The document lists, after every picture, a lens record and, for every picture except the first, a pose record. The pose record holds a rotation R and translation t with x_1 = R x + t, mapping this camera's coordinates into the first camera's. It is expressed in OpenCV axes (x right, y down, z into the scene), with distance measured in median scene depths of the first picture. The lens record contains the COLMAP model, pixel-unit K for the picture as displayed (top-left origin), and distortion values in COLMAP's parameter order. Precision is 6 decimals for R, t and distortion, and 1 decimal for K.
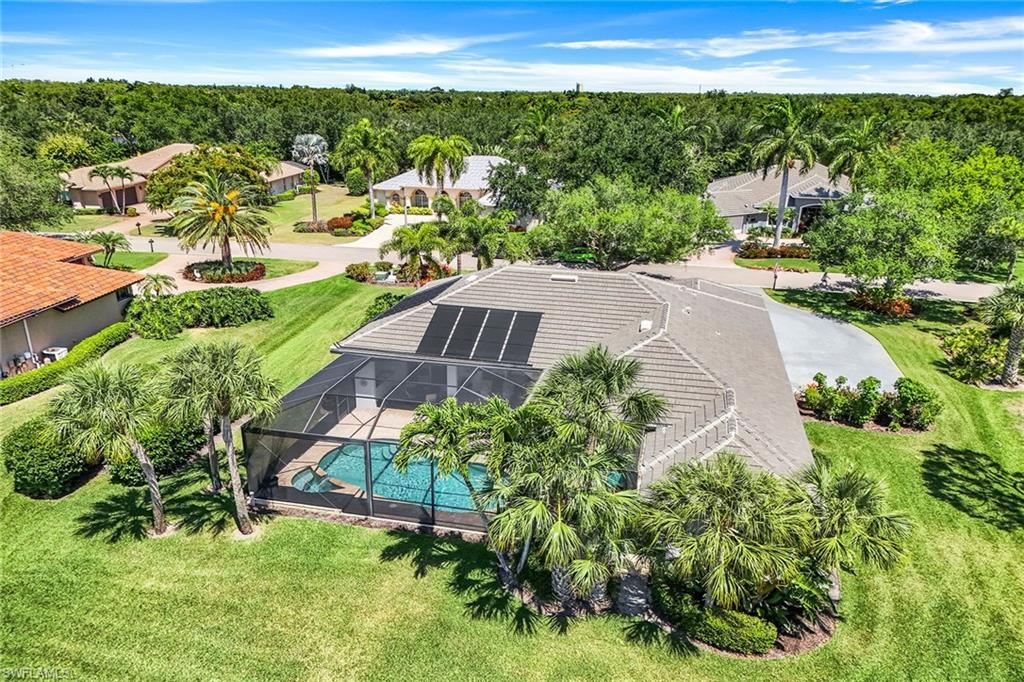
lens RADIAL K [[753.5, 0, 524.2], [0, 753.5, 407.1], [0, 0, 1]] dist [0.032346, -0.005076]
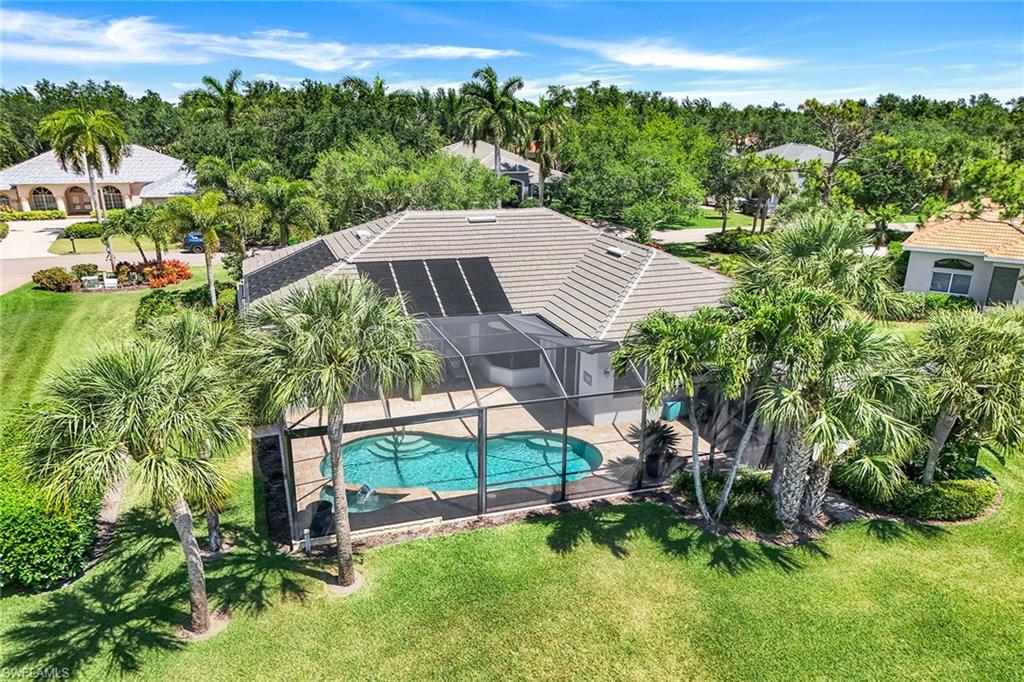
lens RADIAL K [[753.5, 0, 524.2], [0, 753.5, 407.1], [0, 0, 1]] dist [0.032346, -0.005076]
pose [[0.848464, -0.200270, 0.489899, -0.465372], [0.209201, 0.977167, 0.037146, 0.020789], [-0.486152, 0.070971, 0.870988, 0.297388]]
